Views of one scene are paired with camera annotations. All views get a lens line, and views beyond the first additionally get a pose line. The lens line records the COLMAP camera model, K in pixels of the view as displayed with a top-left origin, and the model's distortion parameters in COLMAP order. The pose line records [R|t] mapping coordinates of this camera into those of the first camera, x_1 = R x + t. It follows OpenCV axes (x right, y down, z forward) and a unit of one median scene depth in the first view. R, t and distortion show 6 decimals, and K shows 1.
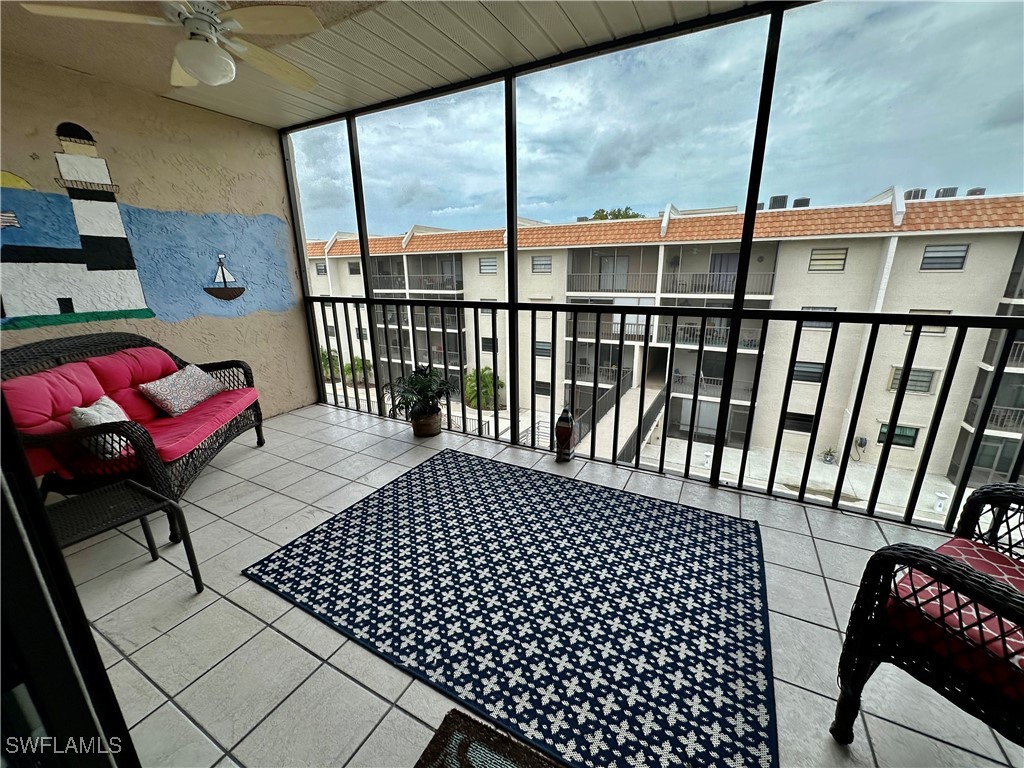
lens RADIAL K [[410.2, 0, 512.0], [0, 410.2, 384.0], [0, 0, 1]] dist [0.000810, 0.000210]
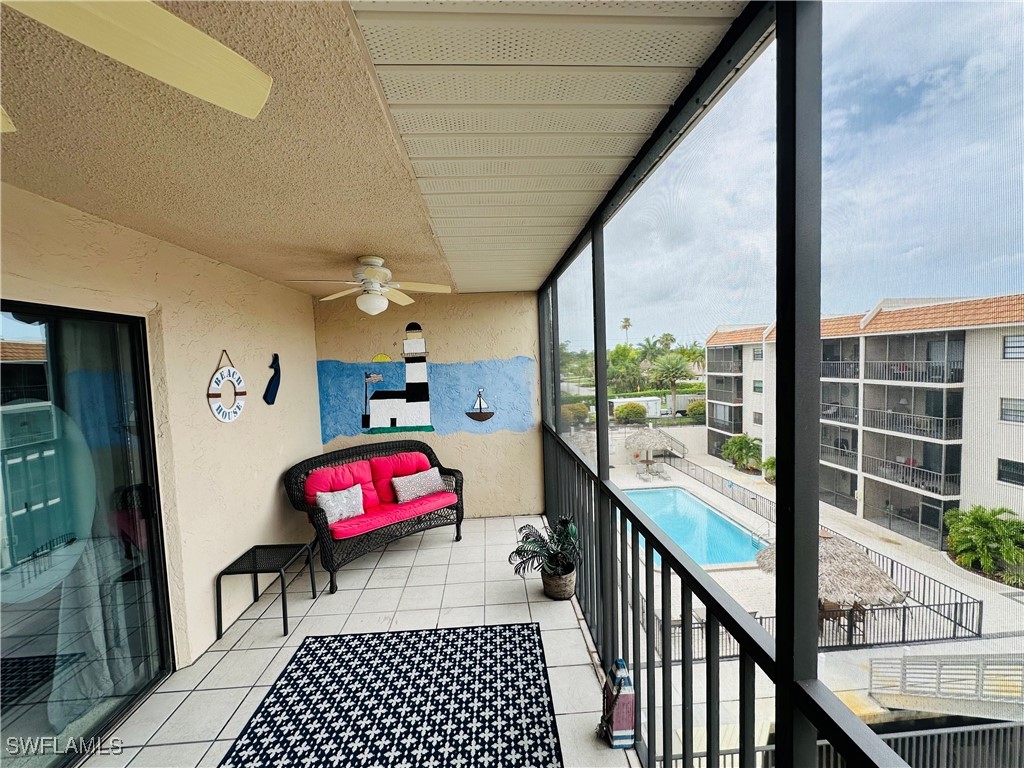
lens RADIAL K [[410.2, 0, 512.0], [0, 410.2, 384.0], [0, 0, 1]] dist [0.000810, 0.000210]
pose [[0.524714, 0.045378, -0.850069, 0.511959], [-0.201800, 0.976746, -0.072423, -0.255320], [0.827014, 0.209545, 0.521669, 0.371560]]
